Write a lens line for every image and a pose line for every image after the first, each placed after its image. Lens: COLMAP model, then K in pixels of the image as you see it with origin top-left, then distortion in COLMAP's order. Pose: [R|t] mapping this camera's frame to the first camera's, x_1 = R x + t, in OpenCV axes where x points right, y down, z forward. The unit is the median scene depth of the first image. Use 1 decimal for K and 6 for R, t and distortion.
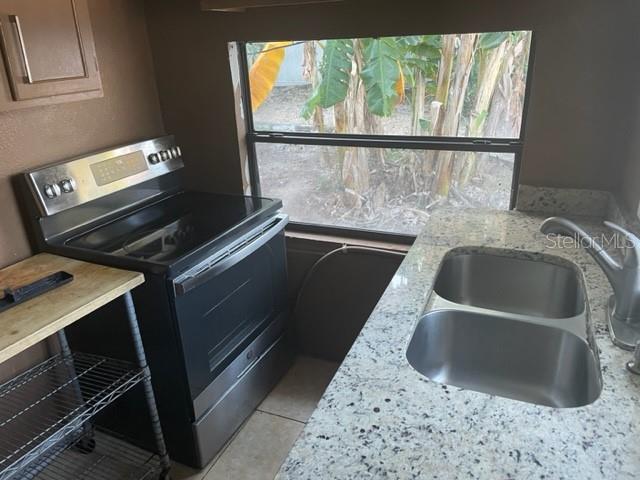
lens RADIAL K [[484.8, 0, 320.2], [0, 484.8, 237.9], [0, 0, 1]] dist [0.098330, -0.119164]
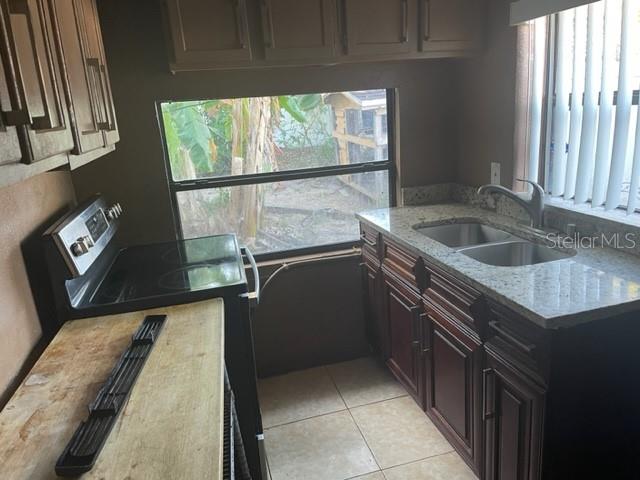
lens RADIAL K [[484.8, 0, 325.5], [0, 484.8, 238.2], [0, 0, 1]] dist [0.098330, -0.119164]
pose [[0.781727, -0.181803, 0.596531, -0.649183], [0.266675, 0.962144, -0.056236, 0.055451], [-0.563726, 0.203041, 0.800617, -0.010940]]
